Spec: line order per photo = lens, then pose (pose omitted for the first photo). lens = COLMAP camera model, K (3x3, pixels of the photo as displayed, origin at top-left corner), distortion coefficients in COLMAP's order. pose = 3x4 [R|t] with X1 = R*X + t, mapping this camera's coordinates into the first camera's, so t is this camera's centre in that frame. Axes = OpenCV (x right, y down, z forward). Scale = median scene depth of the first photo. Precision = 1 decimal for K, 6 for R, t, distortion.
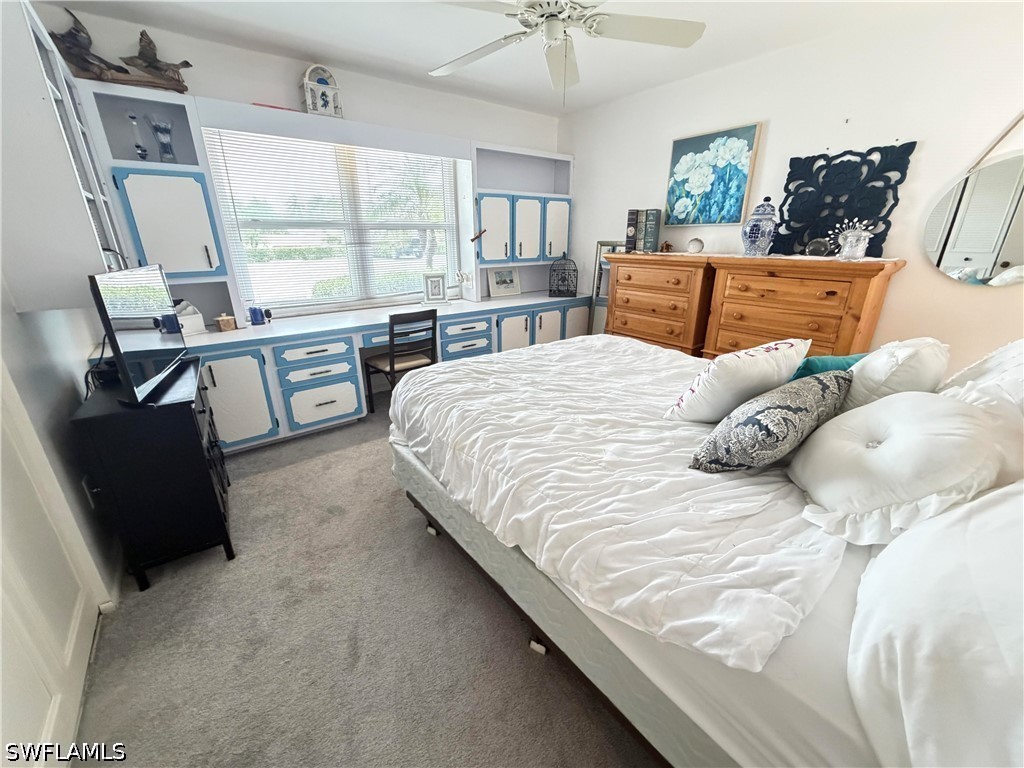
lens RADIAL K [[409.8, 0, 511.4], [0, 409.8, 385.2], [0, 0, 1]] dist [0.000651, 0.000199]
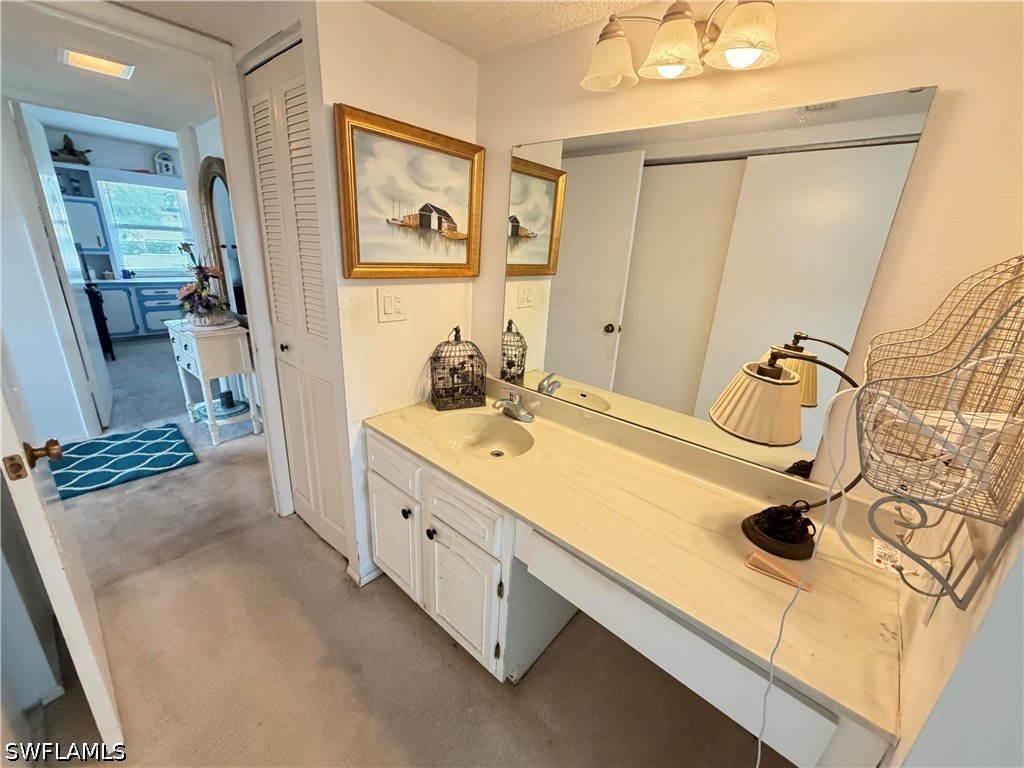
lens RADIAL K [[409.8, 0, 512.7], [0, 409.8, 383.7], [0, 0, 1]] dist [0.000651, 0.000199]
pose [[0.980299, -0.006297, 0.197420, 0.829151], [0.011256, 0.999648, -0.024004, 0.442671], [-0.197200, 0.025754, 0.980025, -1.320444]]
